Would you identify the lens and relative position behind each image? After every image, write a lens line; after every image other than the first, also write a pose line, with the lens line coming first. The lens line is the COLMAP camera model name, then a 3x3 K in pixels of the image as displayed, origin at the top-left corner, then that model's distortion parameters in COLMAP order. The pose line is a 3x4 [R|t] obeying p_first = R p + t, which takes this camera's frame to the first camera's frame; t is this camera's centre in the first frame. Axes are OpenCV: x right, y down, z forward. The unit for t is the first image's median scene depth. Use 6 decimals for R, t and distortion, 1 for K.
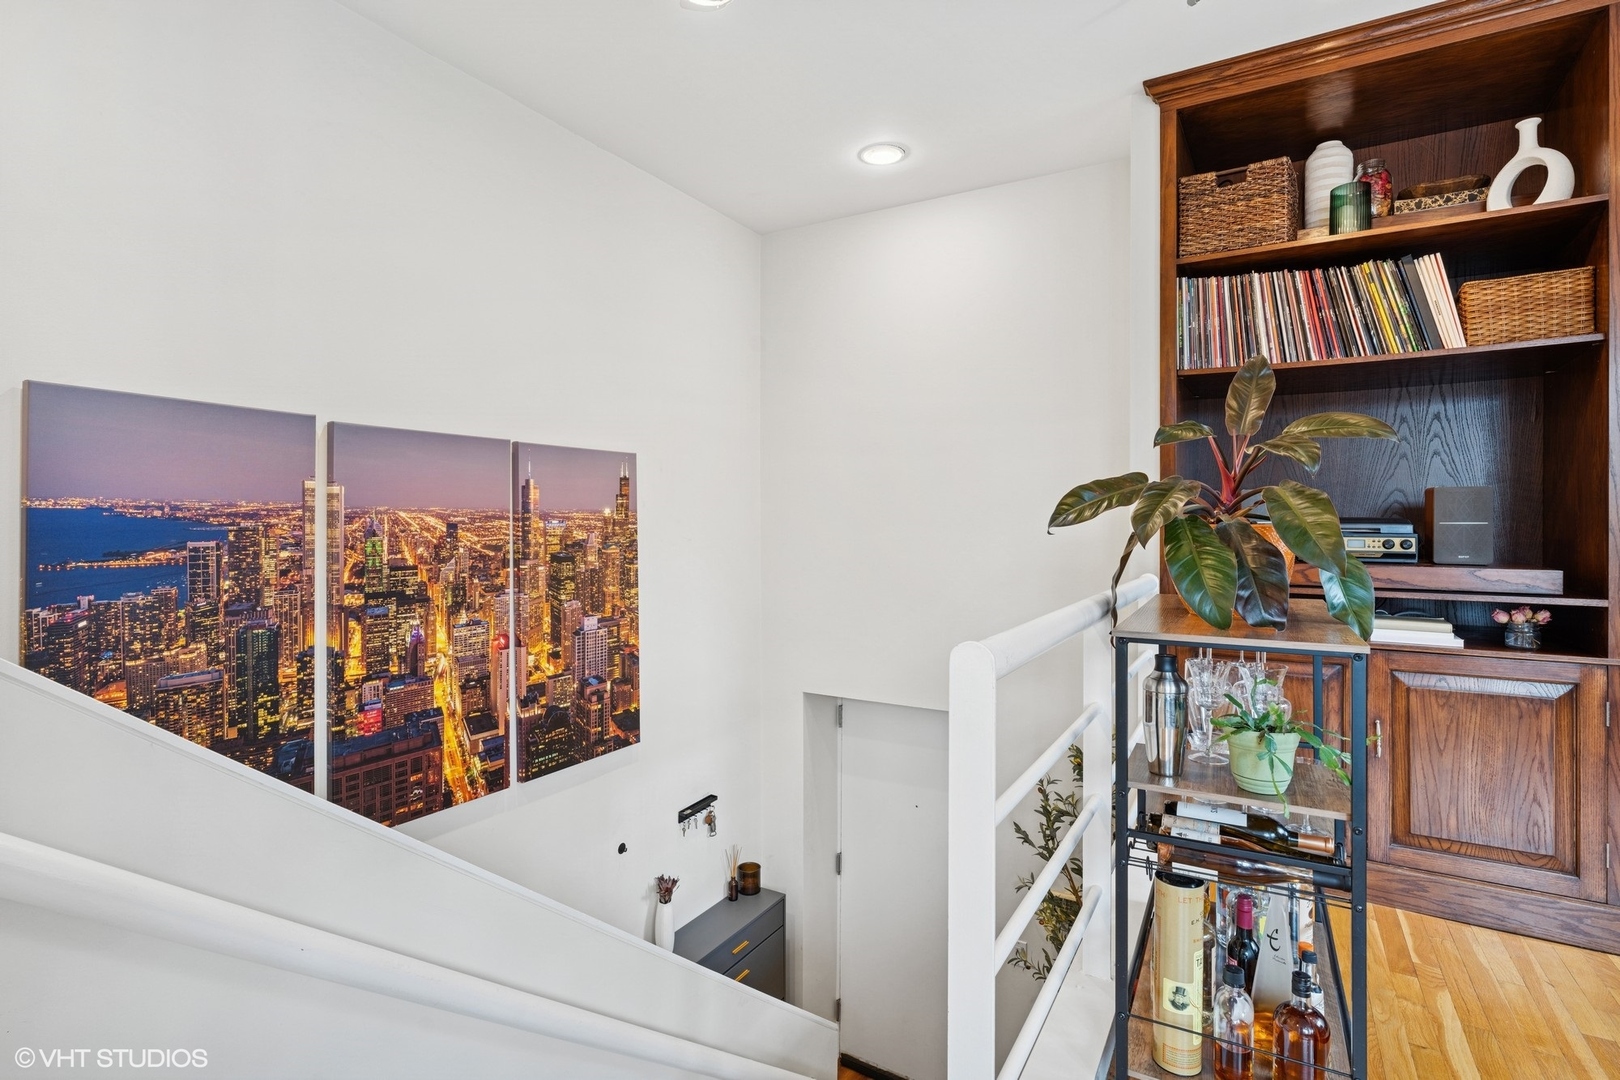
lens RADIAL K [[767.7, 0, 801.6], [0, 767.7, 526.2], [0, 0, 1]] dist [-0.009024, 0.002210]
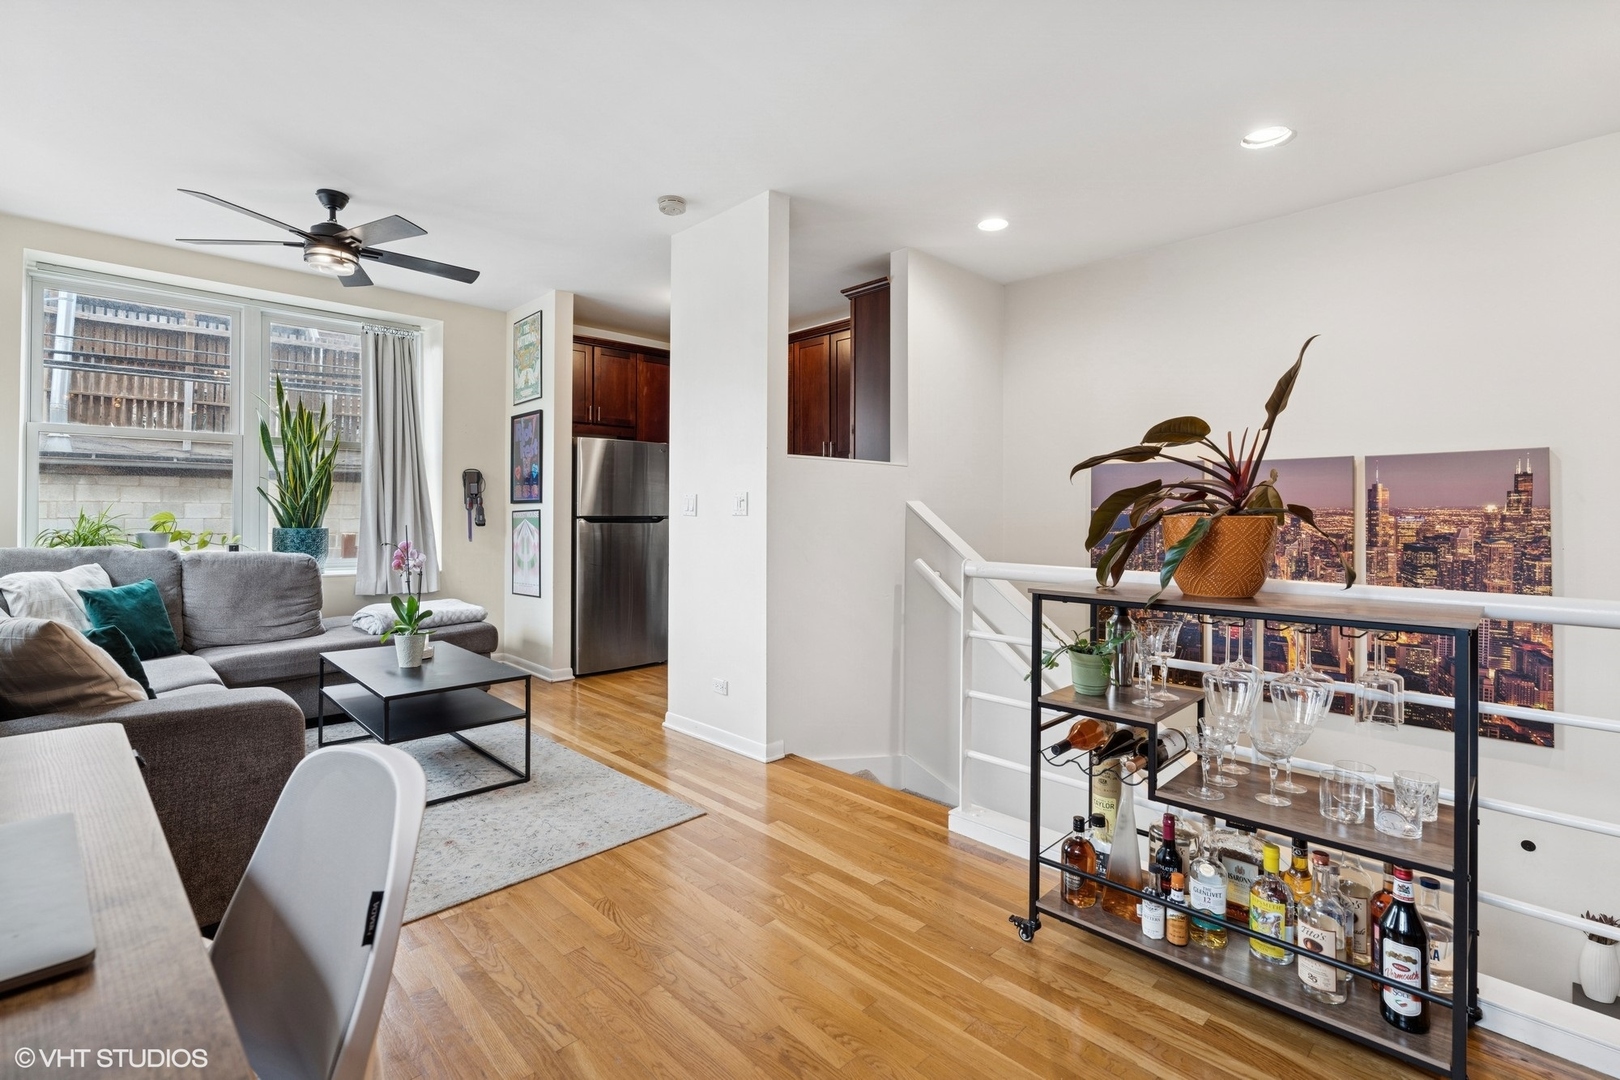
lens RADIAL K [[736.8, 0, 802.9], [0, 736.8, 526.3], [0, 0, 1]] dist [-0.002965, -0.000425]
pose [[-0.227256, 0.013919, -0.973736, 1.733529], [-0.010043, 0.999811, 0.016636, -0.002049], [0.973783, 0.013560, -0.227073, 0.564493]]
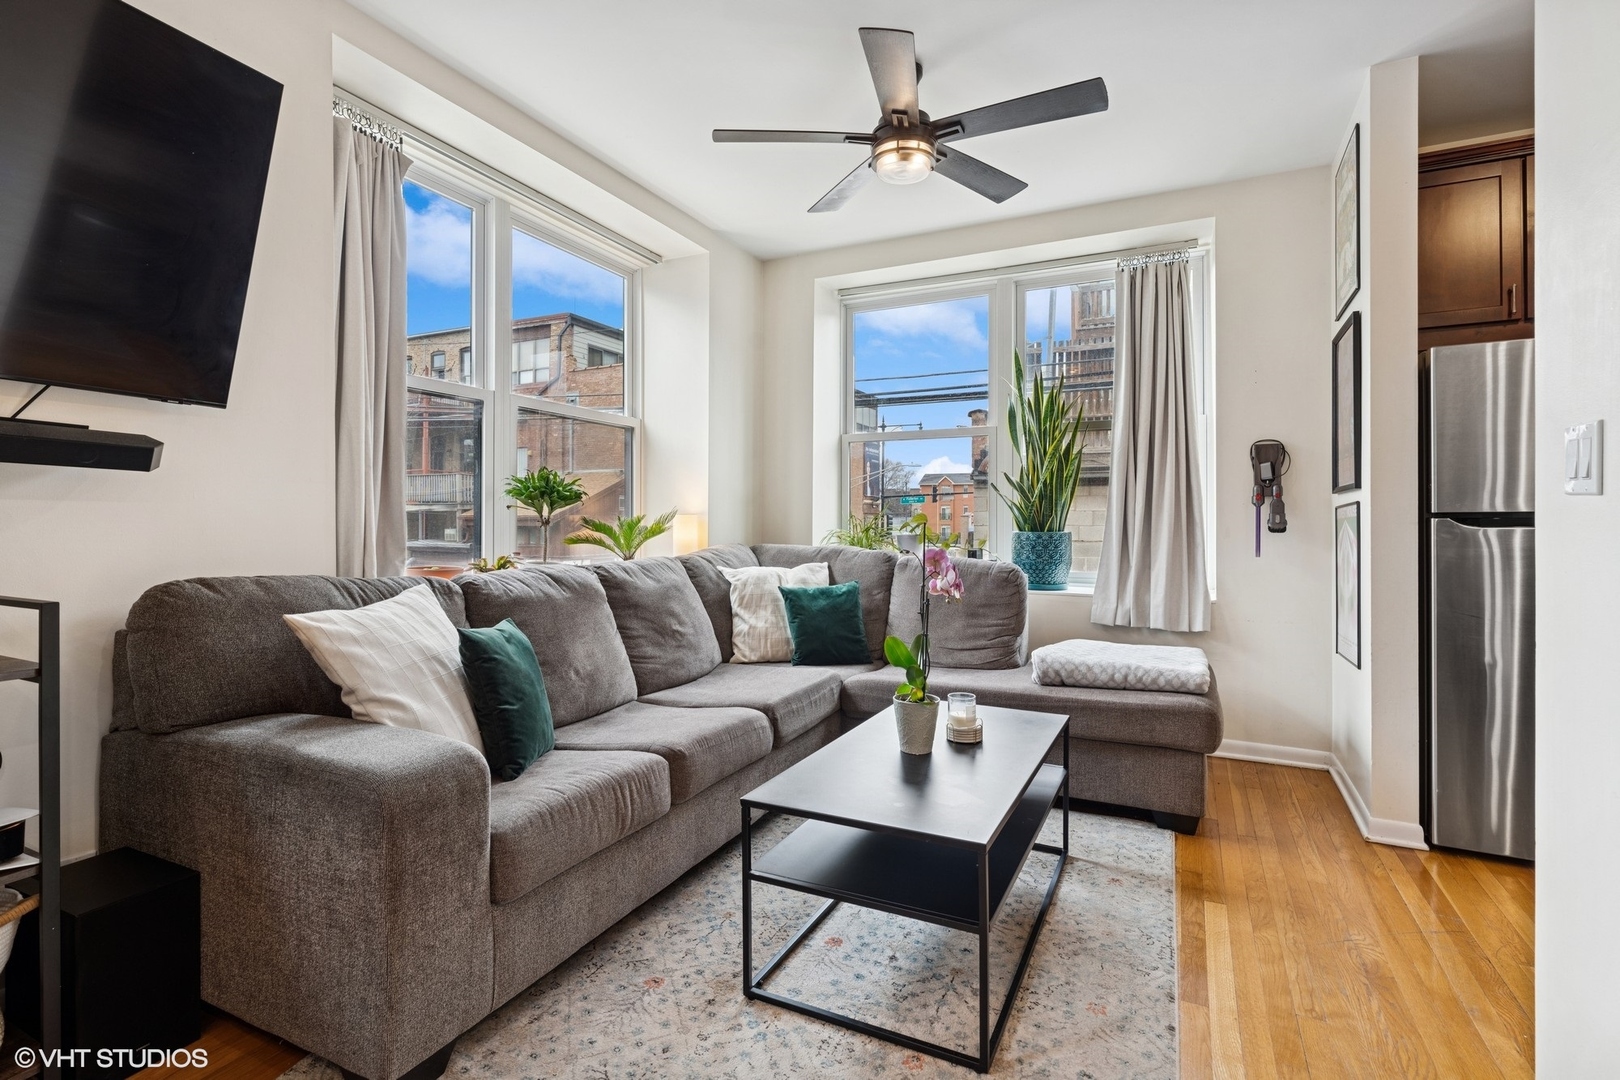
lens RADIAL K [[767.7, 0, 769.1], [0, 767.7, 521.3], [0, 0, 1]] dist [-0.009024, 0.002210]
pose [[-0.995069, -0.003236, -0.099129, 0.389872], [-0.003614, 0.999987, 0.003638, 0.034303], [0.099116, 0.003979, -0.995068, 0.325999]]
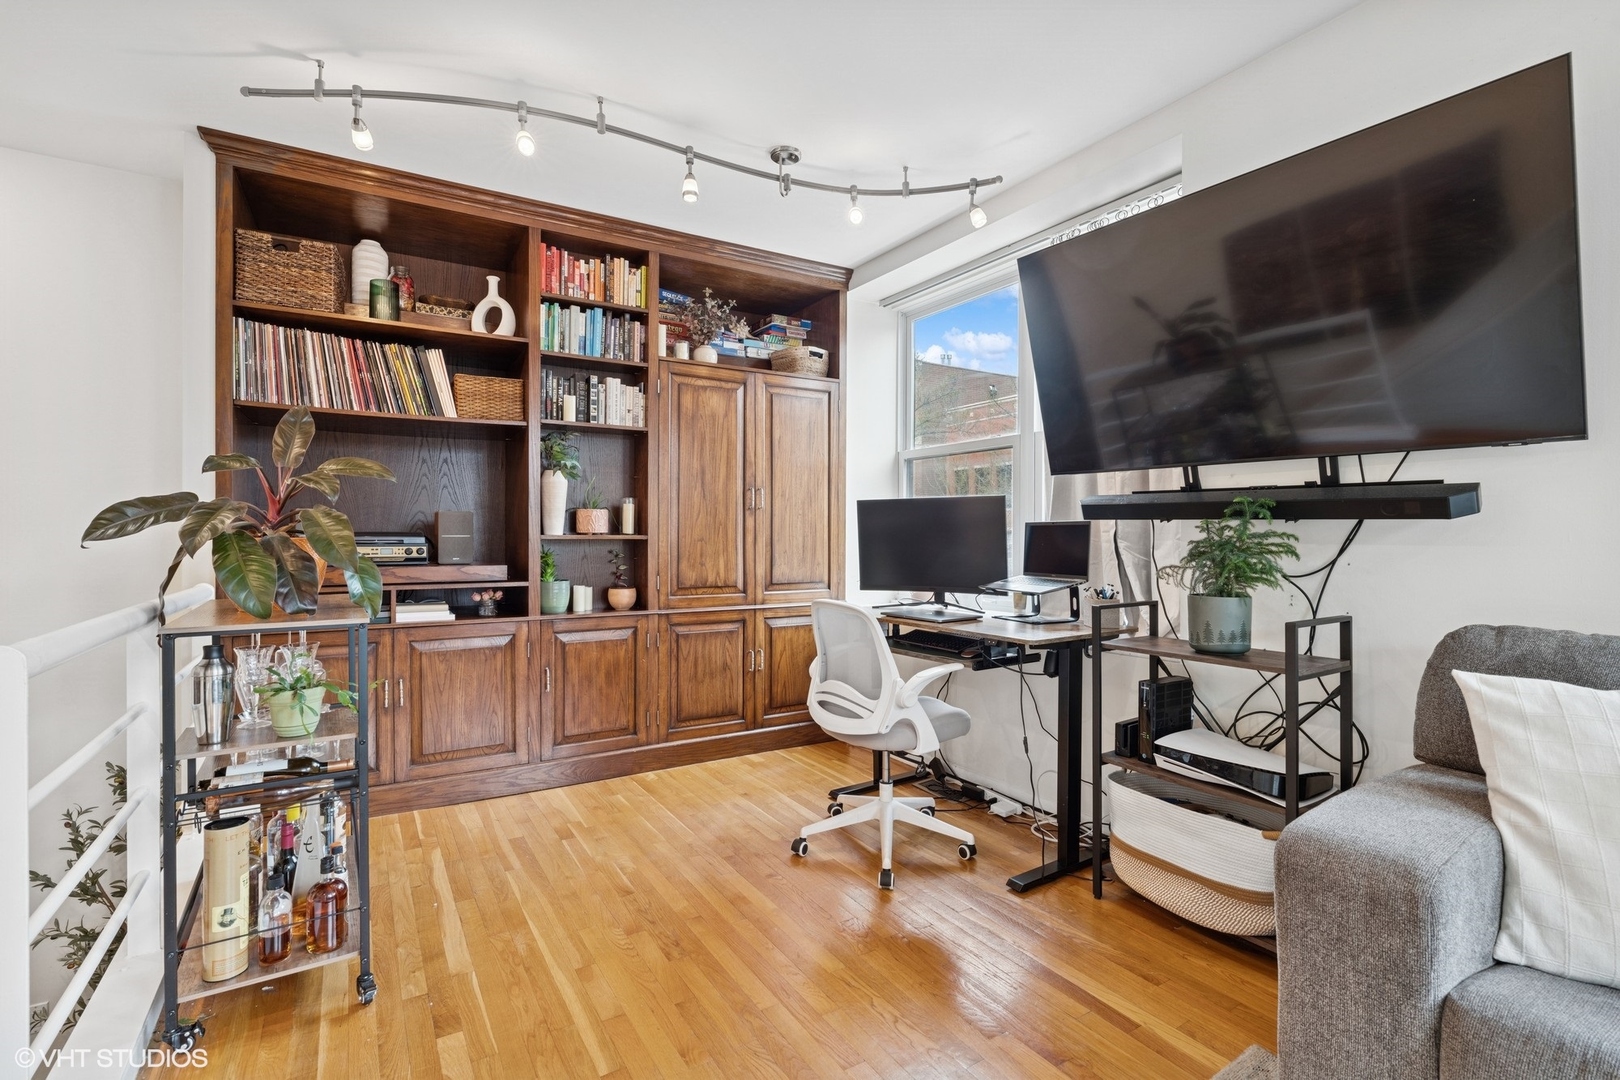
lens RADIAL K [[736.8, 0, 814.4], [0, 736.8, 532.3], [0, 0, 1]] dist [-0.002965, -0.000425]
pose [[0.447741, 0.001286, 0.894162, -0.098985], [0.006971, 0.999964, -0.004929, 0.000736], [-0.894136, 0.008440, 0.447716, -0.264154]]
